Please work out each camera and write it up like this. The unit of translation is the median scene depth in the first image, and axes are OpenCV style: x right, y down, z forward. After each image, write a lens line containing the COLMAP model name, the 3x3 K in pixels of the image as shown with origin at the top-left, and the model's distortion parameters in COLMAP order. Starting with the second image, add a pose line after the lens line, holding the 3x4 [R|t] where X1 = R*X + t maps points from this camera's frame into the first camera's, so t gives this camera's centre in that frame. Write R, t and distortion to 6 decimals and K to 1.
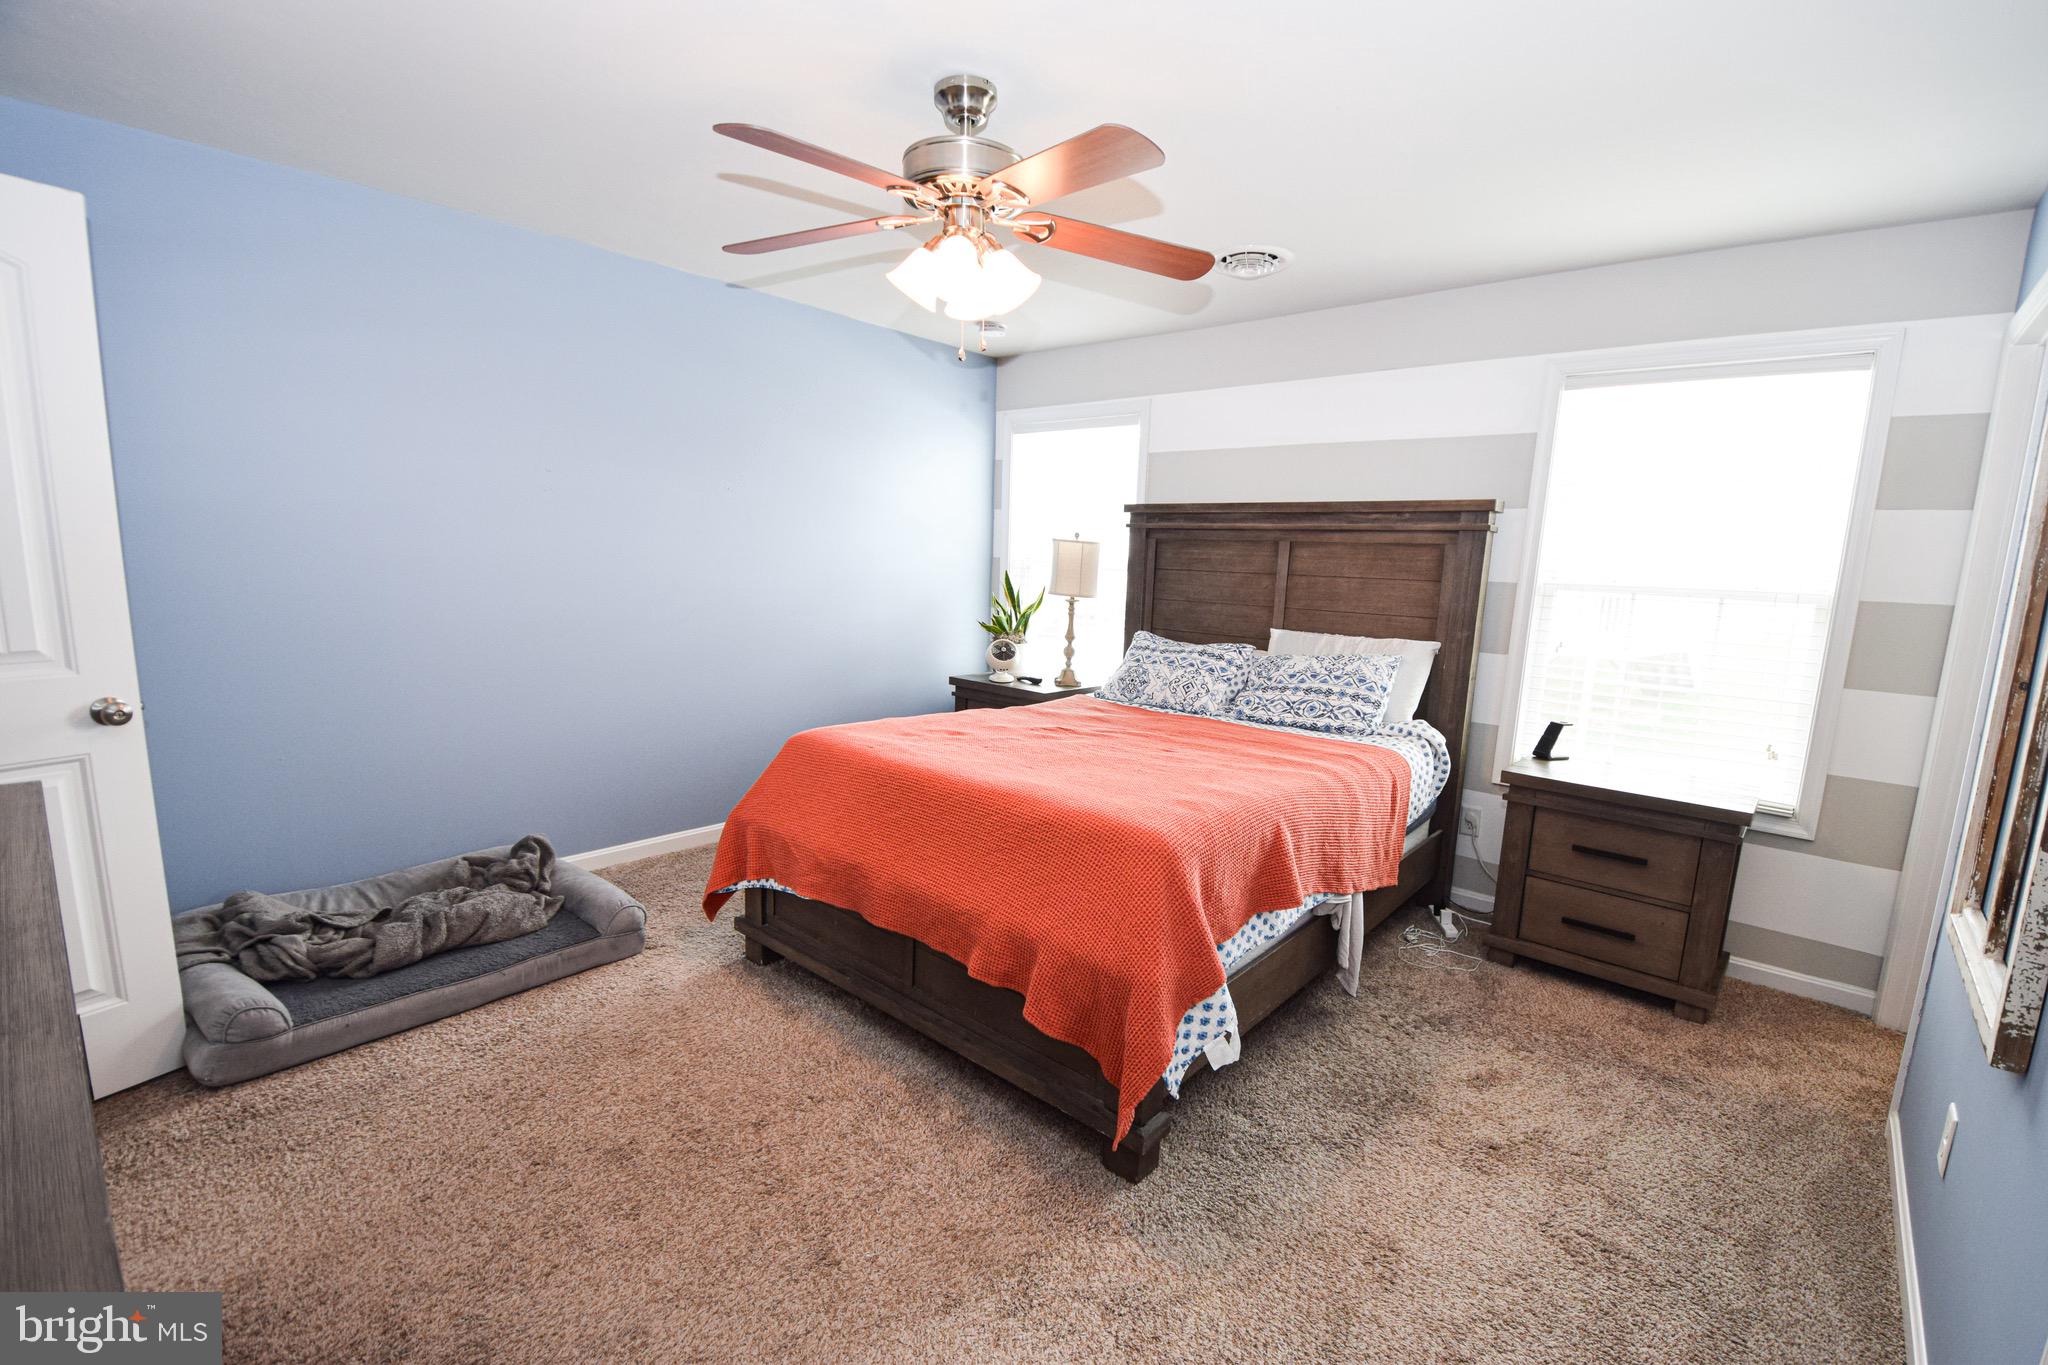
lens RADIAL K [[902.6, 0, 1035.5], [0, 902.6, 696.9], [0, 0, 1]] dist [0.000934, -0.012895]
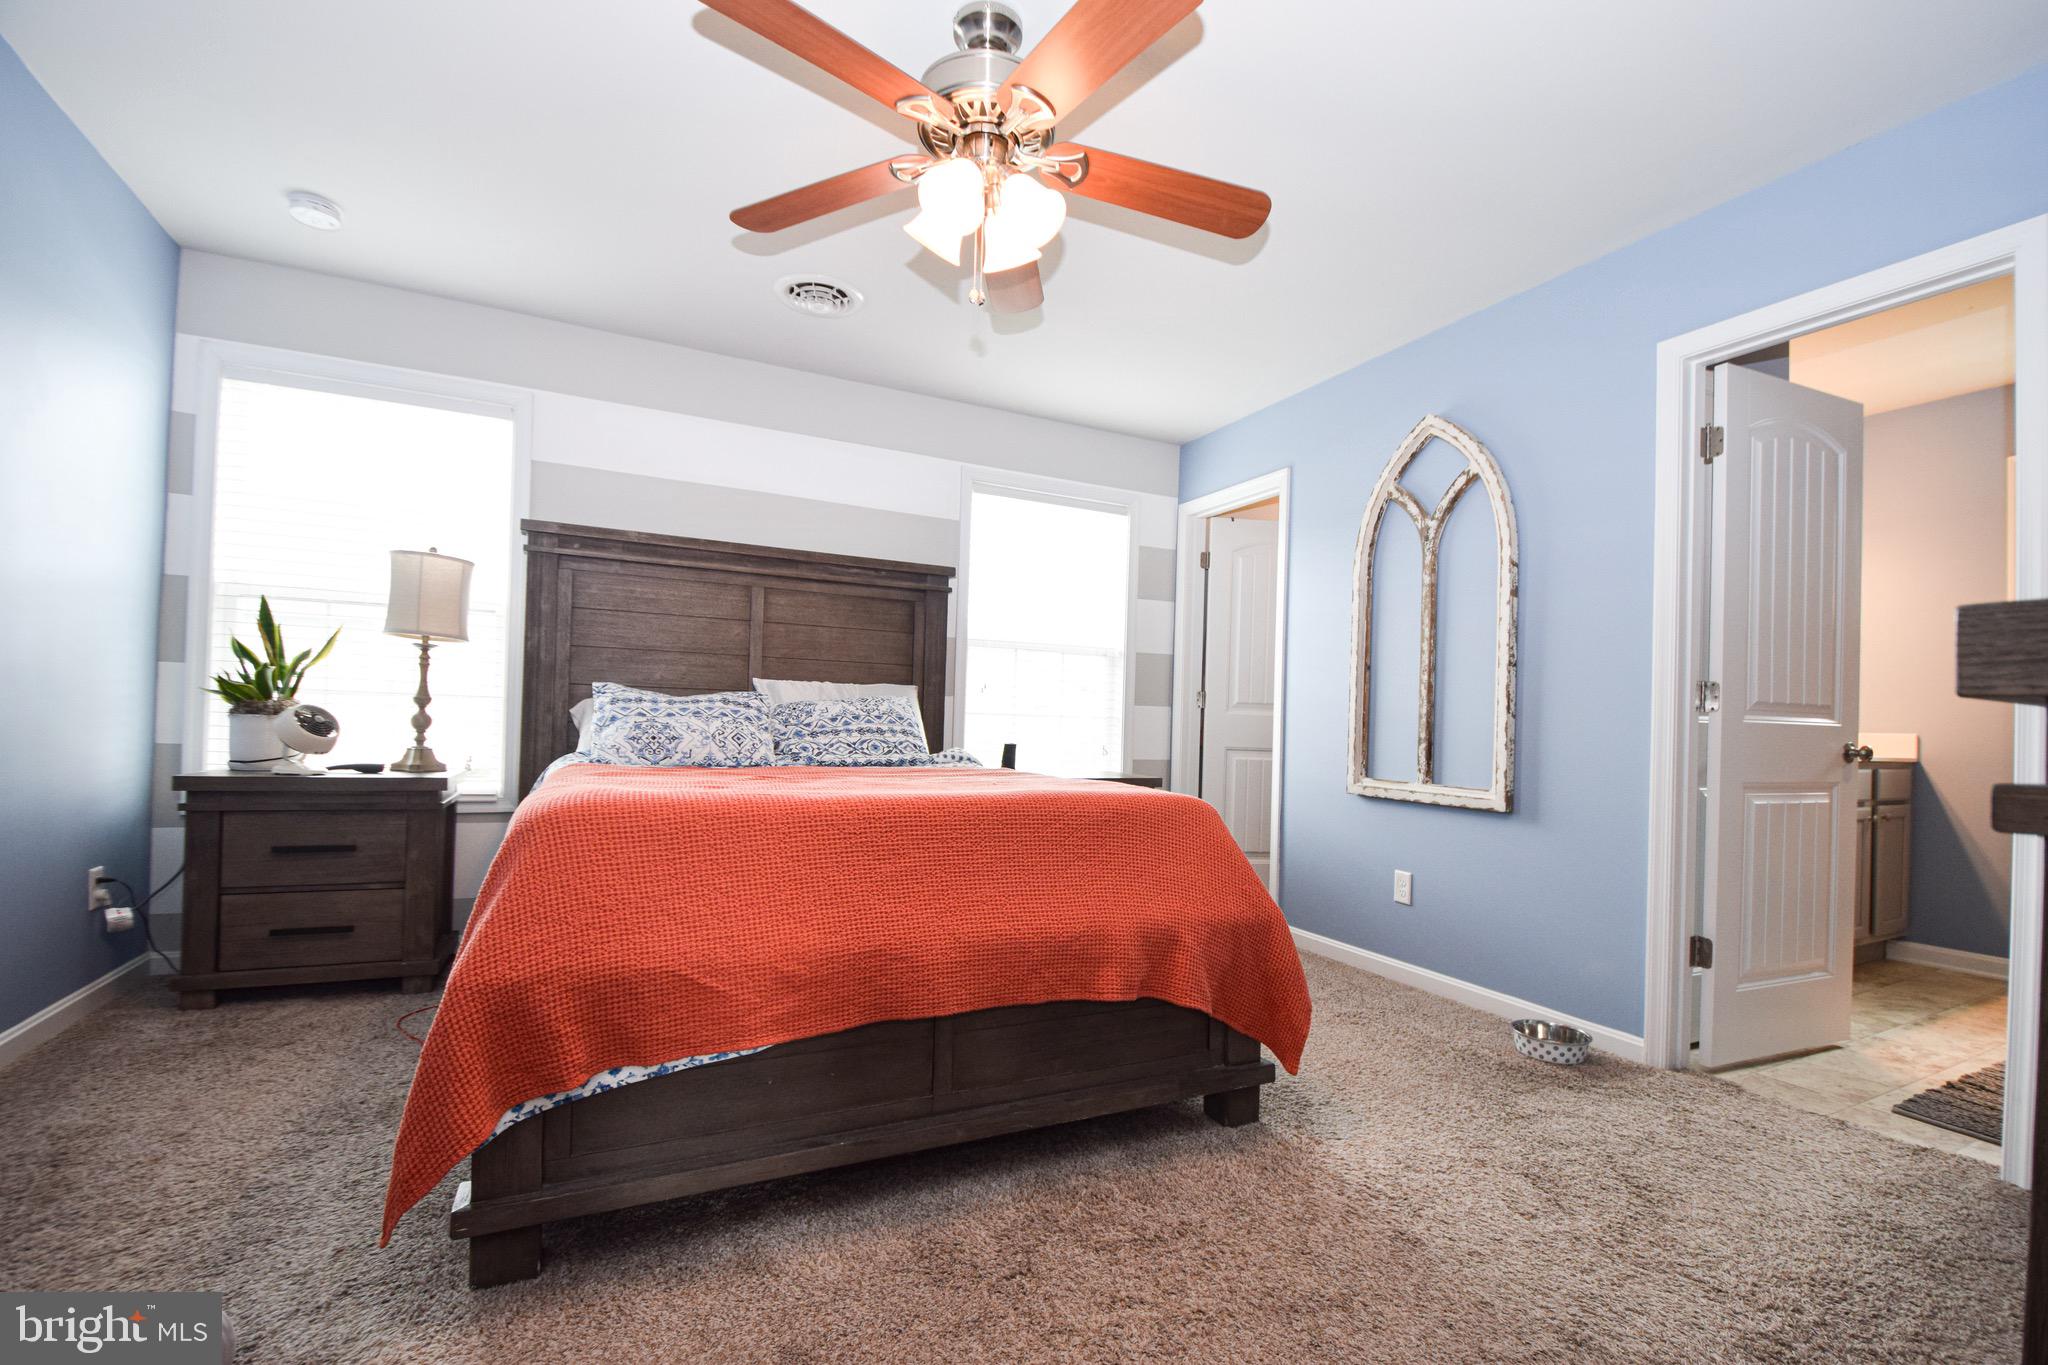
lens RADIAL K [[902.6, 0, 1052.2], [0, 902.6, 710.4], [0, 0, 1]] dist [0.000934, -0.012895]
pose [[0.368973, -0.009180, 0.929395, -0.532522], [0.126438, 0.991151, -0.040406, 0.036275], [-0.920800, 0.132420, 0.366869, 0.417637]]
